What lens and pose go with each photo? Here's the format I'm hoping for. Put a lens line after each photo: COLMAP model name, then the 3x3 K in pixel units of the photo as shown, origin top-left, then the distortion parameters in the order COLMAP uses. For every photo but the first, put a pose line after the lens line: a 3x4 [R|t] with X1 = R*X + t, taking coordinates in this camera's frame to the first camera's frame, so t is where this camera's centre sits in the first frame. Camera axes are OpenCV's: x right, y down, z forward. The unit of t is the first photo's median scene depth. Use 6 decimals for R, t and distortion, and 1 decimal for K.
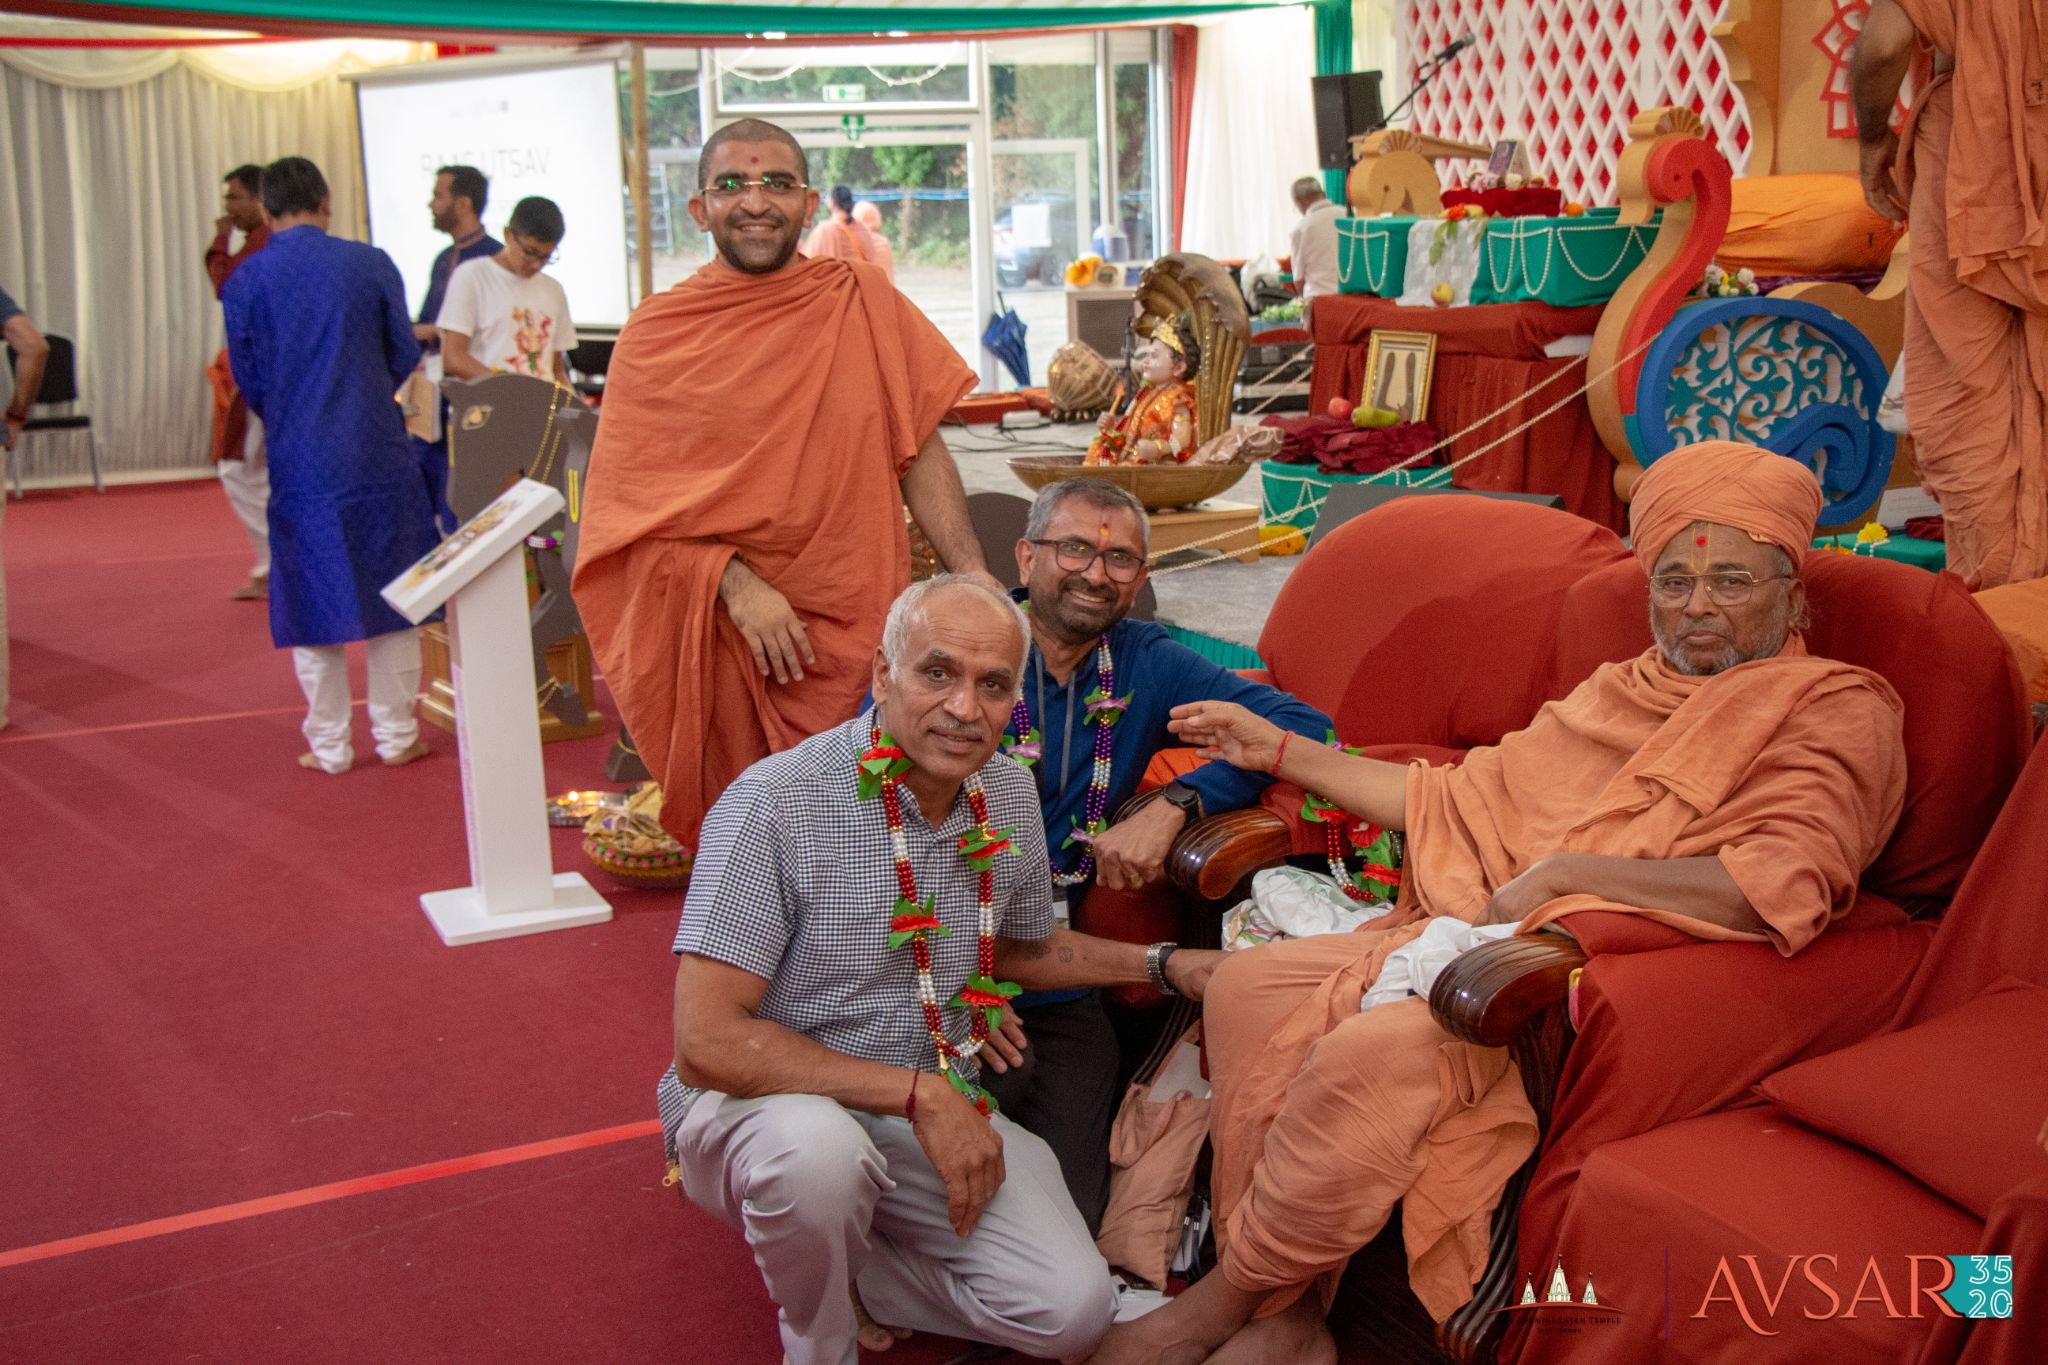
lens RADIAL K [[2551.0, 0, 1024.2], [0, 2551.0, 656.8], [0, 0, 1]] dist [-0.044619, 0.237917]
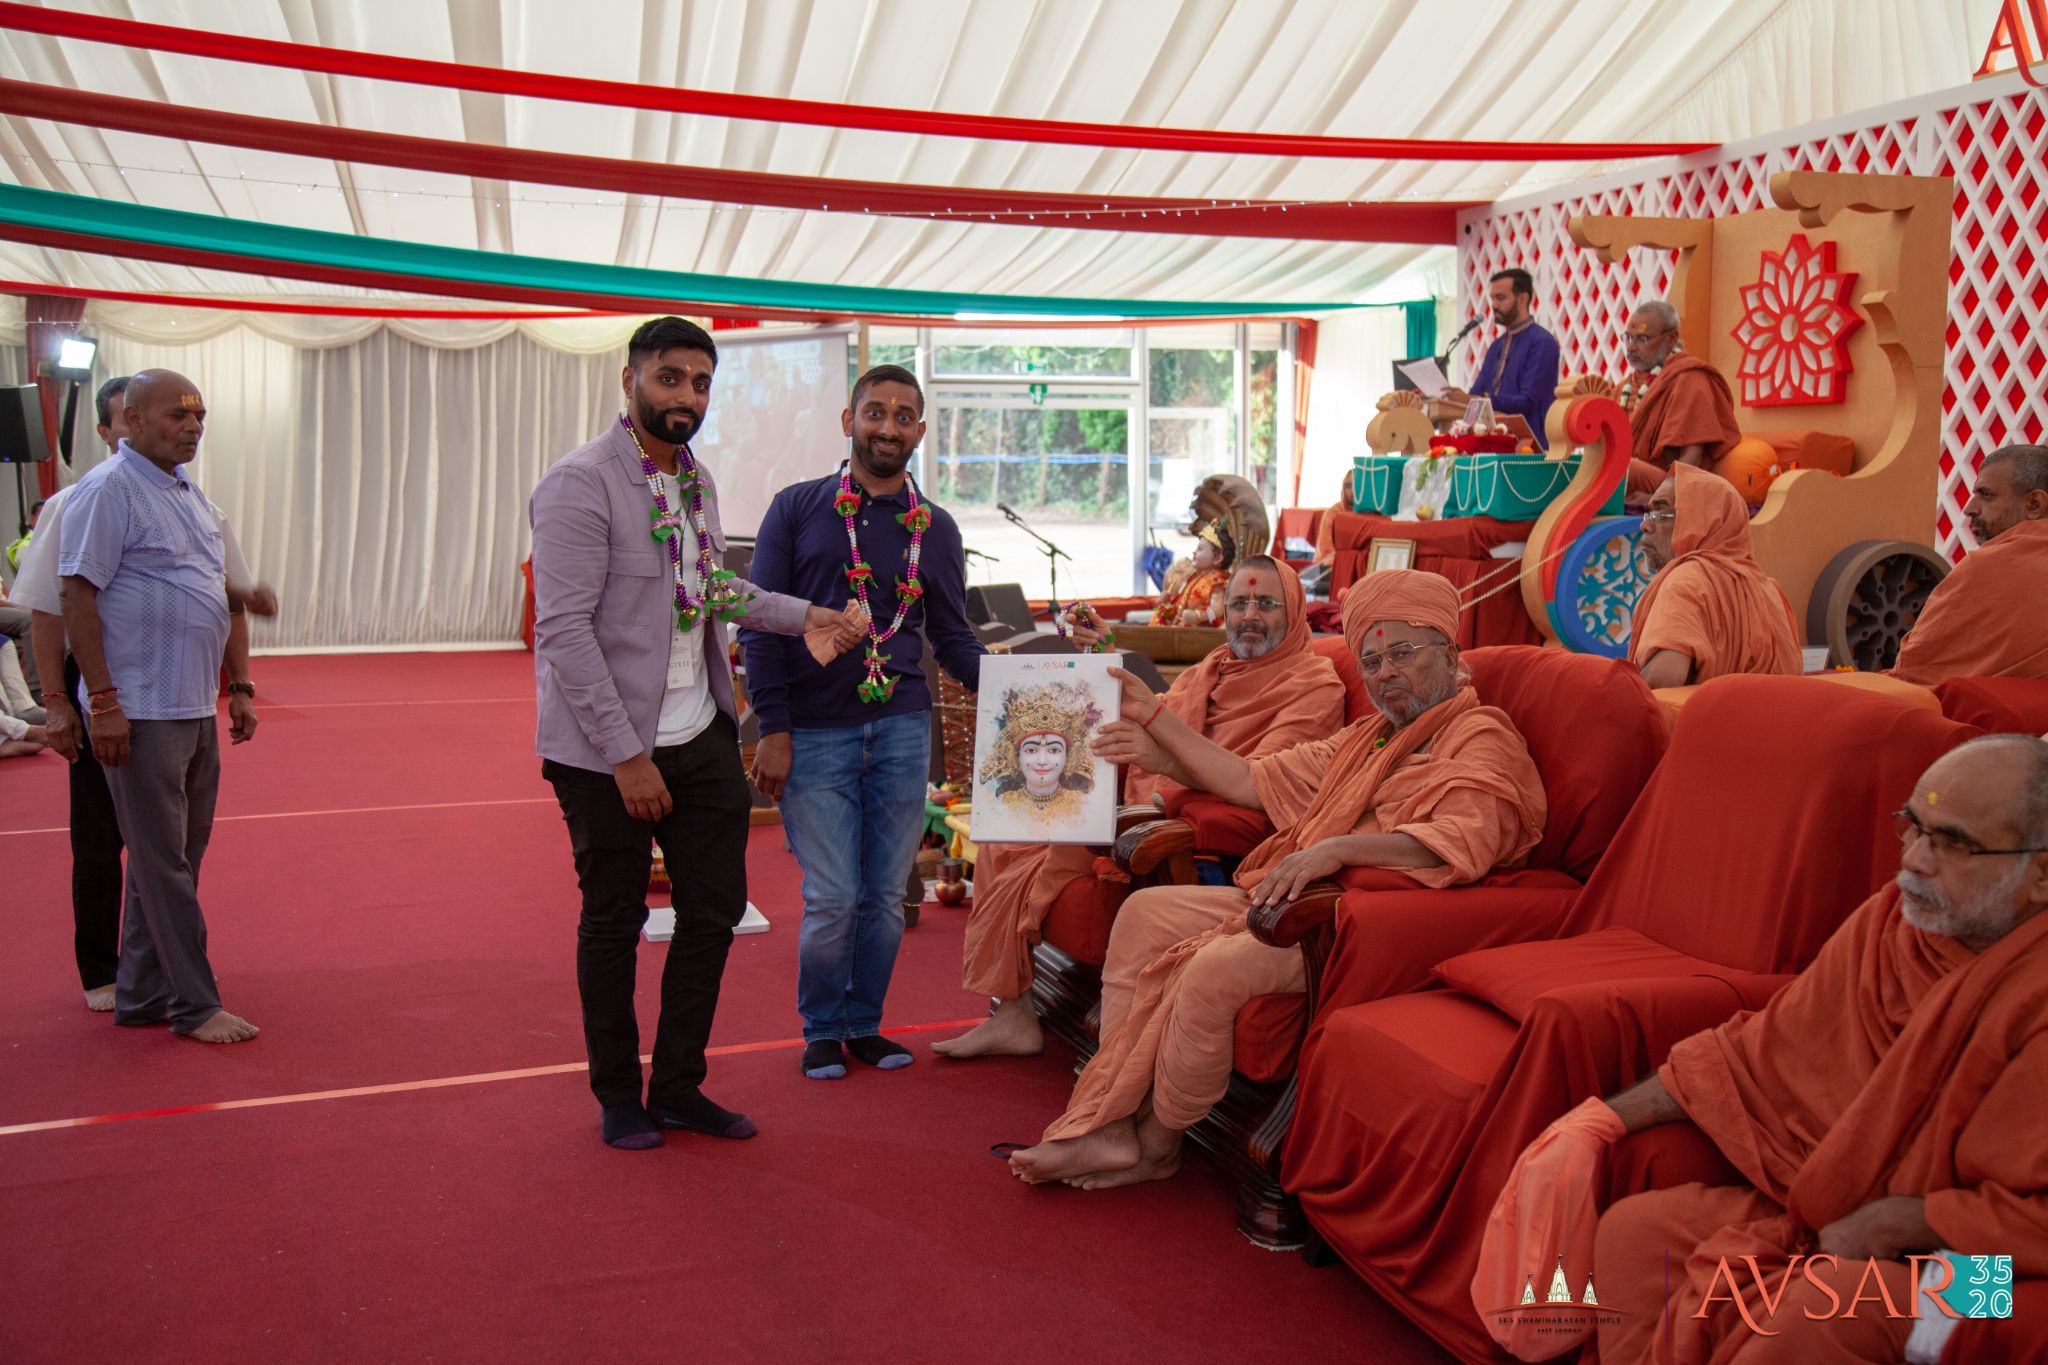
lens RADIAL K [[2299.5, 0, 1049.0], [0, 2299.5, 682.7], [0, 0, 1]] dist [-0.005152, 0.011937]
pose [[0.995323, 0.035951, -0.089660, 0.081567], [-0.043966, 0.995053, -0.089084, 0.062386], [0.086014, 0.092609, 0.991980, -0.200345]]
